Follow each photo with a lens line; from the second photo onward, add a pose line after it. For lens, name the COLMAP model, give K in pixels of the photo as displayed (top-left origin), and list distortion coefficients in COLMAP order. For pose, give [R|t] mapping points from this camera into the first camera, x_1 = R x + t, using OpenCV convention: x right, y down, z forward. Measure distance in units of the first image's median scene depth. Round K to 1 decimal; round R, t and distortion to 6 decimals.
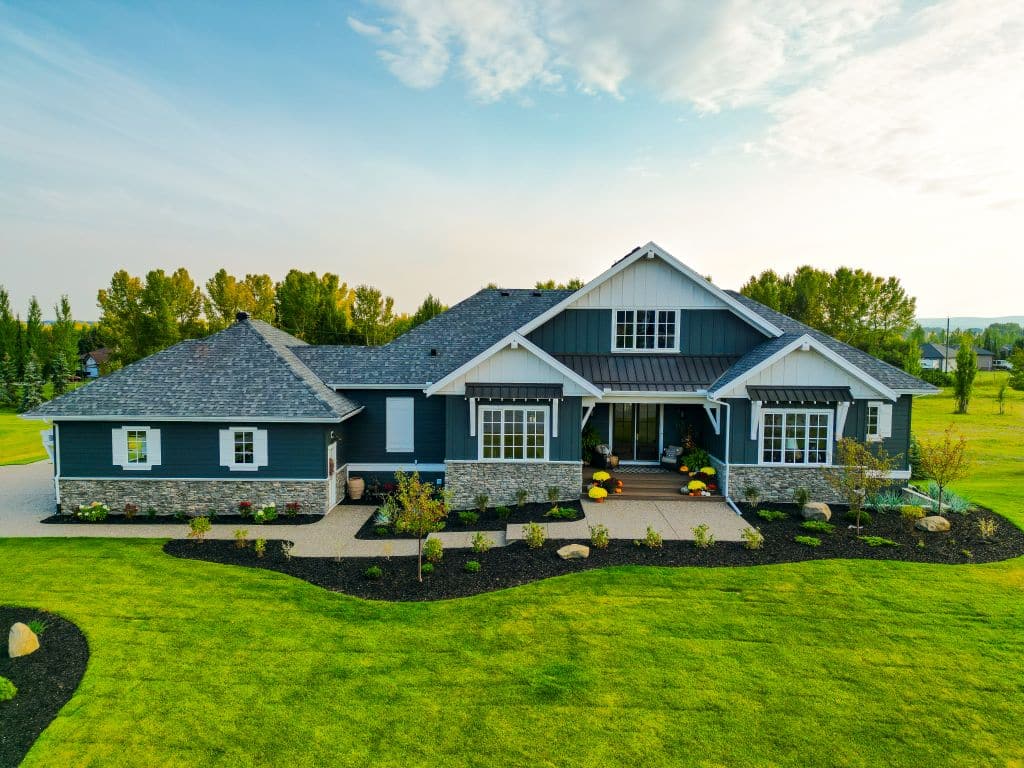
lens RADIAL K [[712.1, 0, 512.0], [0, 712.1, 384.0], [0, 0, 1]] dist [0.094374, -0.091012]
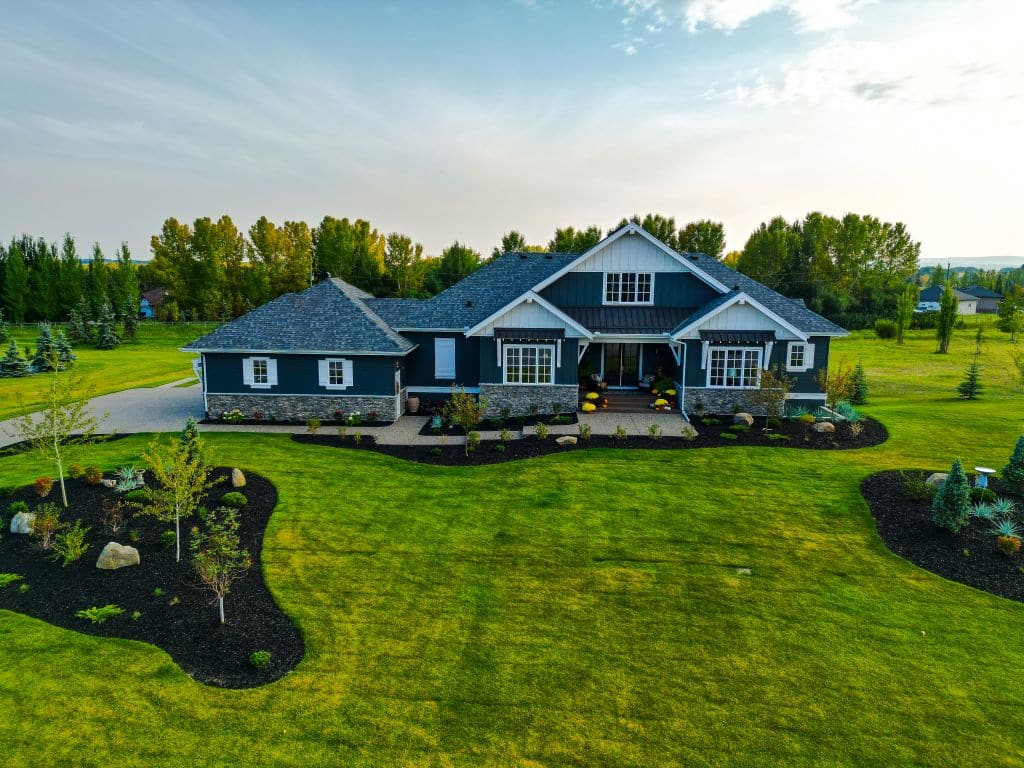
lens RADIAL K [[712.1, 0, 512.0], [0, 712.1, 384.0], [0, 0, 1]] dist [0.094374, -0.091012]
pose [[0.999512, 0.005882, -0.030688, 0.012182], [-0.003321, 0.996557, 0.082847, -0.006771], [0.031070, -0.082705, 0.996090, -0.375373]]
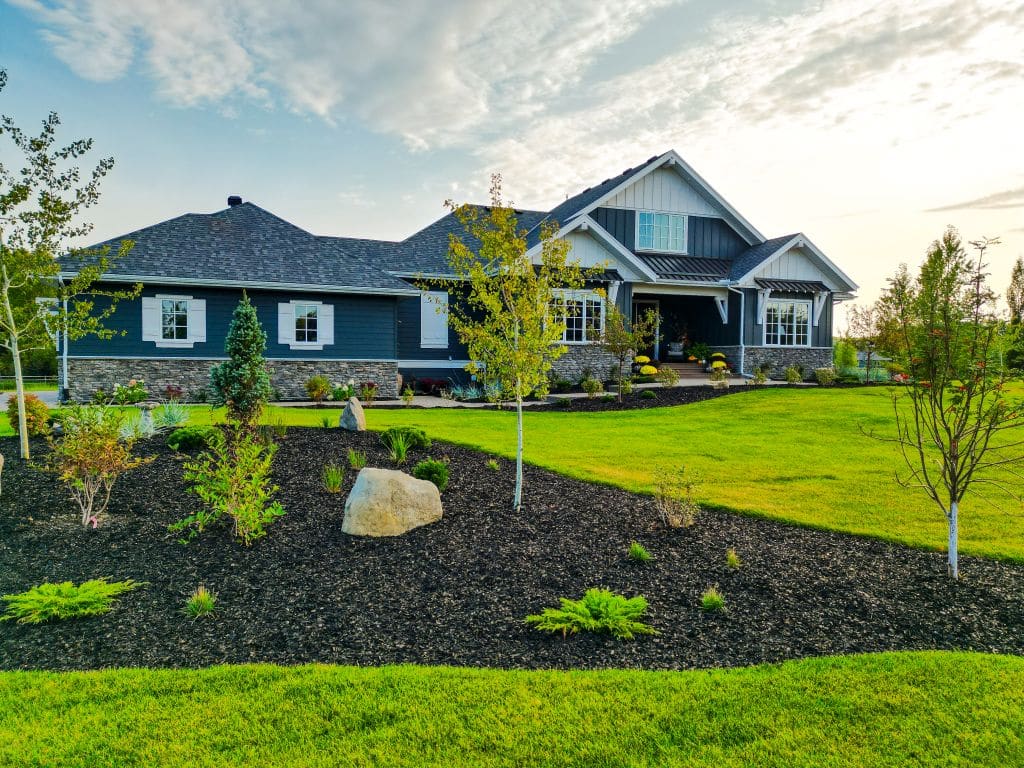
lens RADIAL K [[724.0, 0, 523.8], [0, 724.0, 385.1], [0, 0, 1]] dist [0.057946, -0.041893]
pose [[0.920603, -0.013140, 0.390279, -0.478550], [0.028689, 0.999009, -0.034037, 0.203629], [-0.389445, 0.042532, 0.920067, 0.061519]]
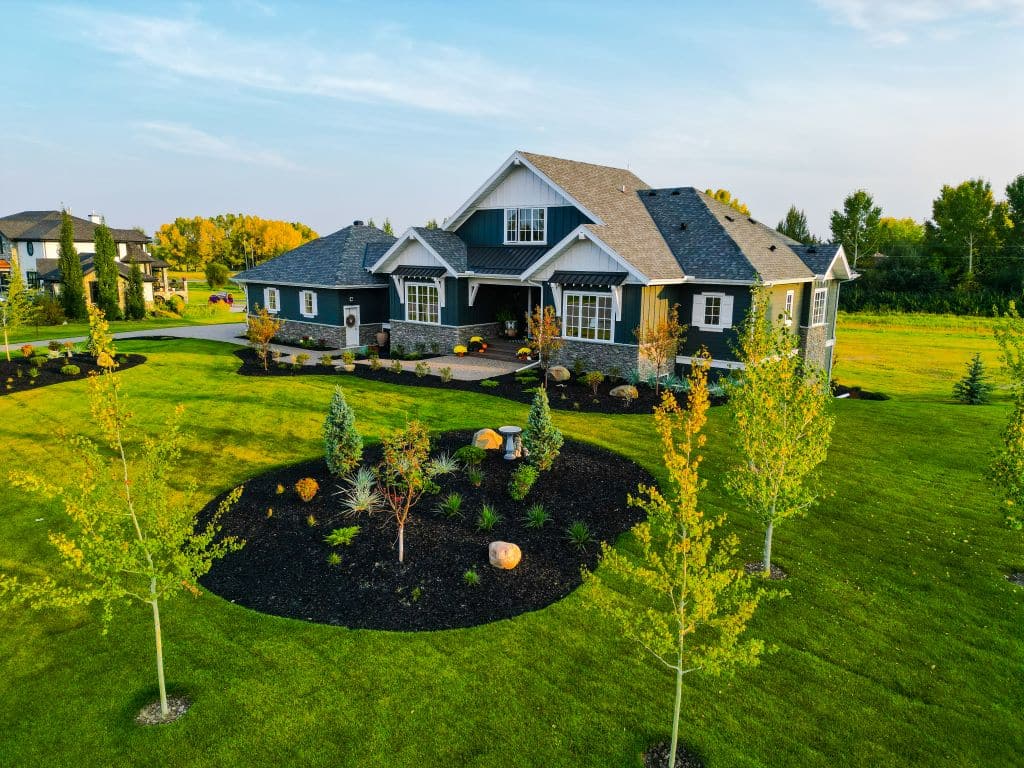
lens RADIAL K [[712.1, 0, 512.0], [0, 712.1, 384.0], [0, 0, 1]] dist [0.094374, -0.091012]
pose [[0.772802, 0.116360, -0.623889, 1.022708], [-0.050479, 0.991204, 0.122339, 0.047063], [0.632636, -0.063050, 0.771878, 0.023928]]
